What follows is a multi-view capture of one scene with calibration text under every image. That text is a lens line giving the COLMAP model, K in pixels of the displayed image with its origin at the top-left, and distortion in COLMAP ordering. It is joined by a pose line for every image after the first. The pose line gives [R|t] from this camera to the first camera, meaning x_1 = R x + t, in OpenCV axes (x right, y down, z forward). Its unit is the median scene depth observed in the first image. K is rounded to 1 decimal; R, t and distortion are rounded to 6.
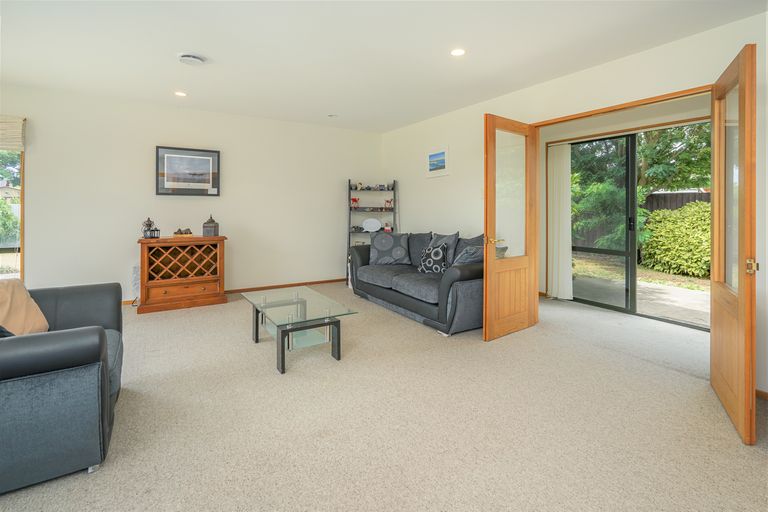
lens RADIAL K [[363.0, 0, 385.2], [0, 363.0, 216.0], [0, 0, 1]] dist [-0.000289, 0.000323]
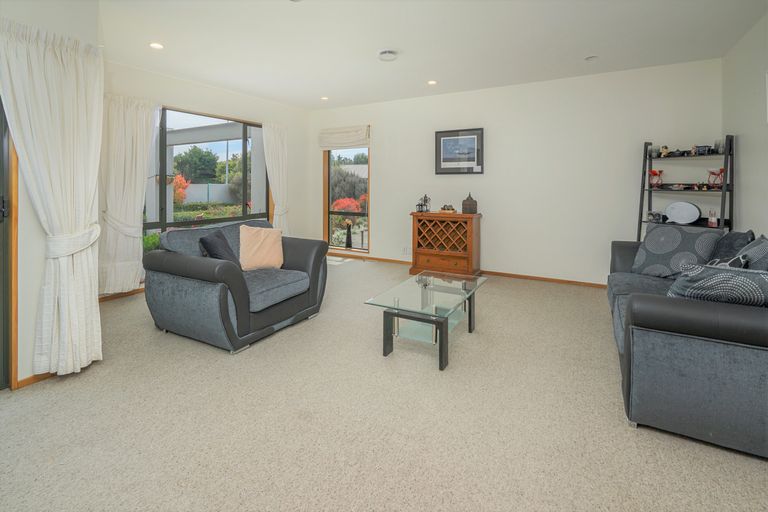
lens RADIAL K [[380.0, 0, 383.4], [0, 380.0, 191.9], [0, 0, 1]] dist [-0.000829, -0.000095]
pose [[0.475511, 0.011109, -0.879640, 0.333354], [-0.018847, 0.999819, 0.002439, -0.002768], [0.879508, 0.015419, 0.475634, 0.281646]]
